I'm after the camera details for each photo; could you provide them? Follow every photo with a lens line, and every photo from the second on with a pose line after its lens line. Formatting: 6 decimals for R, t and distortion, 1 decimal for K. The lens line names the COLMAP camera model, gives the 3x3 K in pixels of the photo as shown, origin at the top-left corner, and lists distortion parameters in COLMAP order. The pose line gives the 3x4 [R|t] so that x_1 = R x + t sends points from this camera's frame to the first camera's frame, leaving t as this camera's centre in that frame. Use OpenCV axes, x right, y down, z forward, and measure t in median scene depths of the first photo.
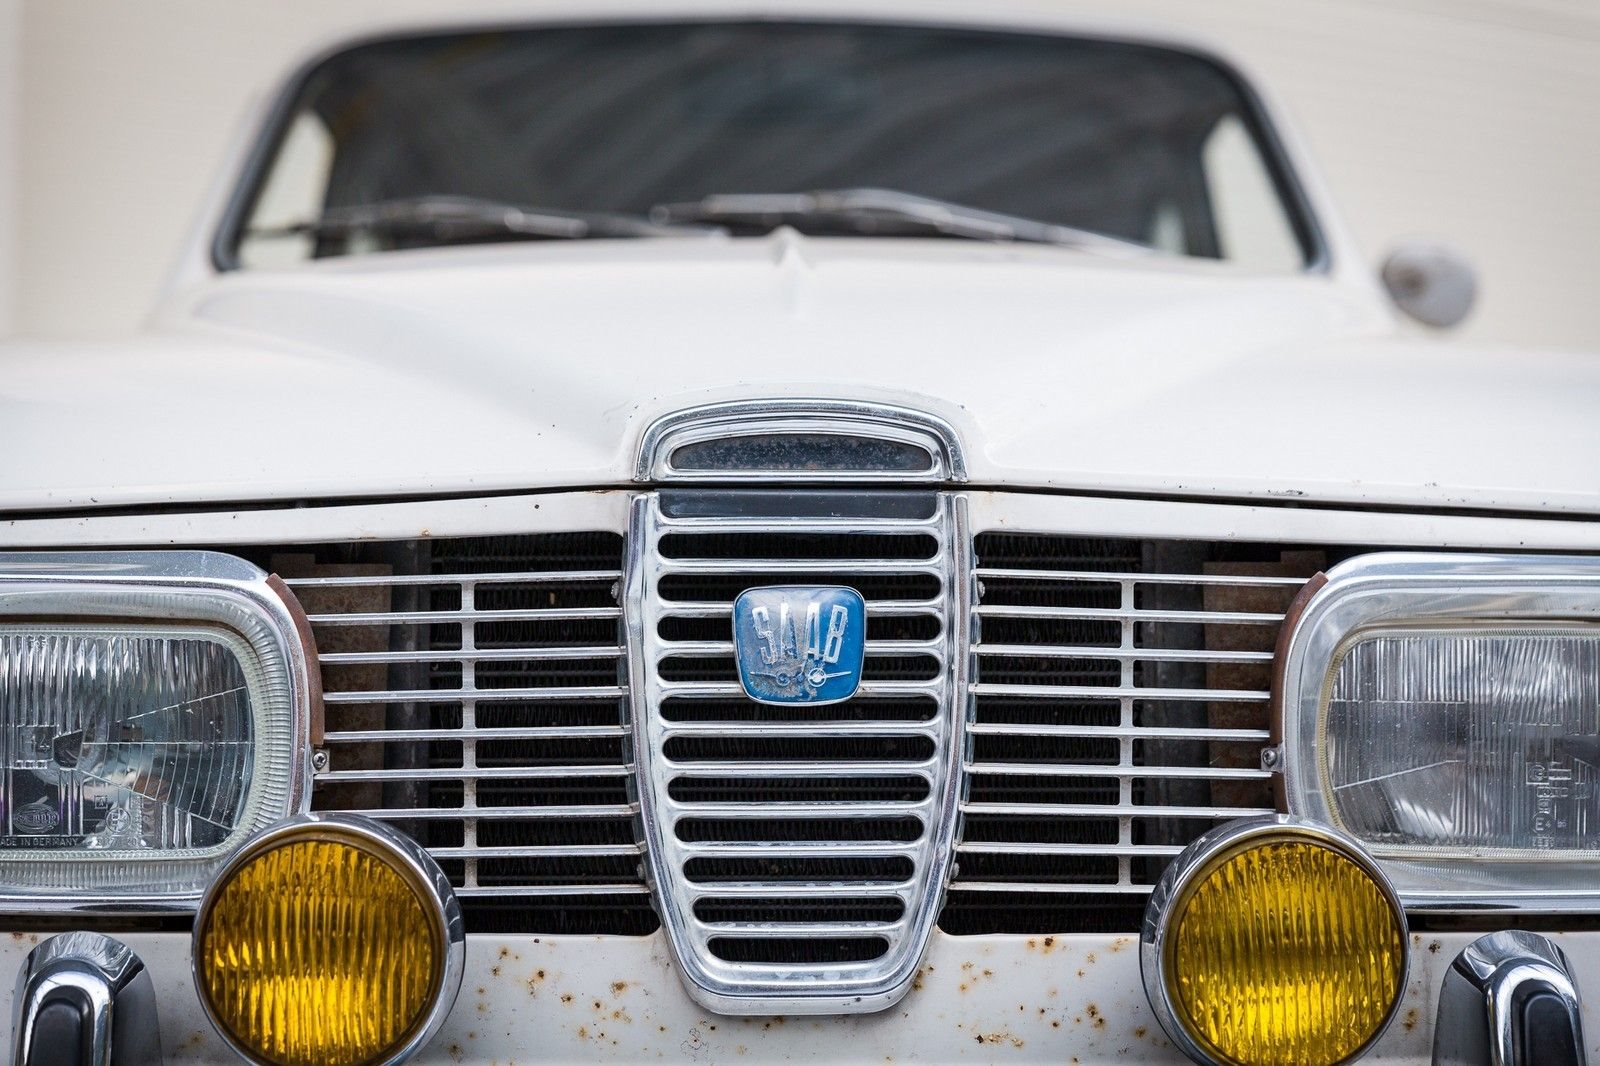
lens RADIAL K [[3140.6, 0, 804.6], [0, 3140.6, 528.7], [0, 0, 1]] dist [0.038578, 0.000000]
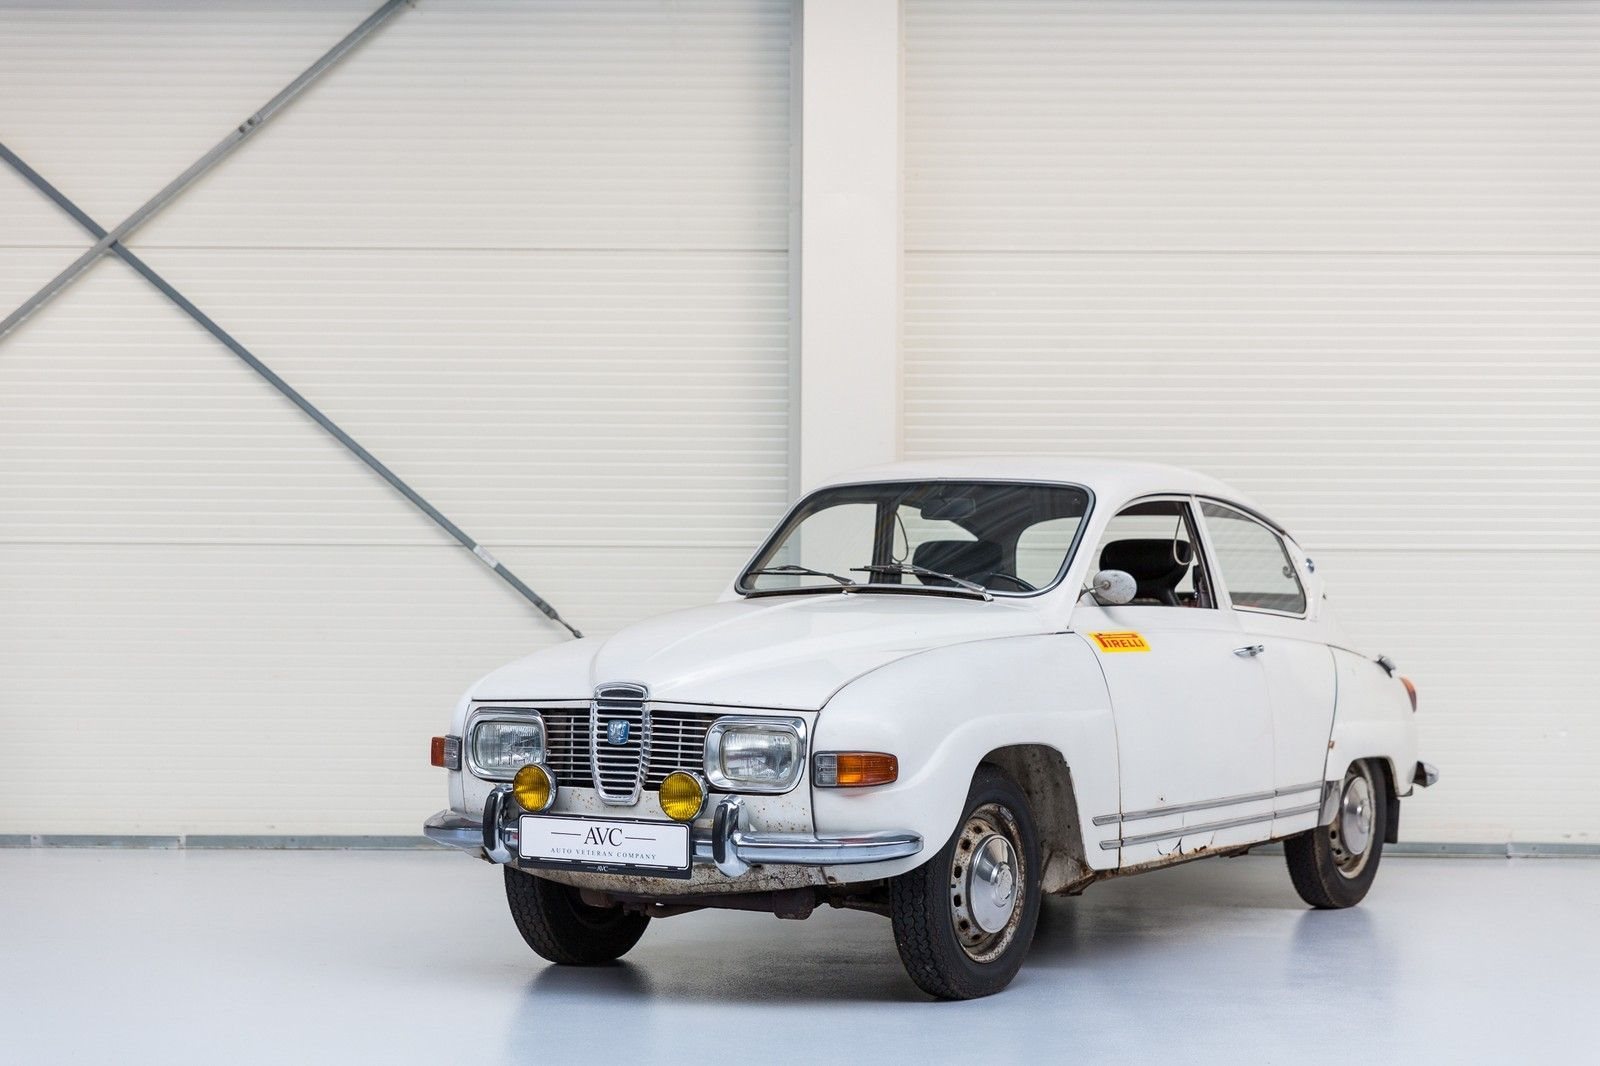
lens RADIAL K [[3140.6, 0, 792.3], [0, 3140.6, 534.2], [0, 0, 1]] dist [0.038578, 0.000000]
pose [[0.835258, -0.003972, -0.549844, 2.991501], [0.016303, 0.999713, 0.017543, -0.362806], [0.549616, -0.023618, 0.835083, -3.035998]]
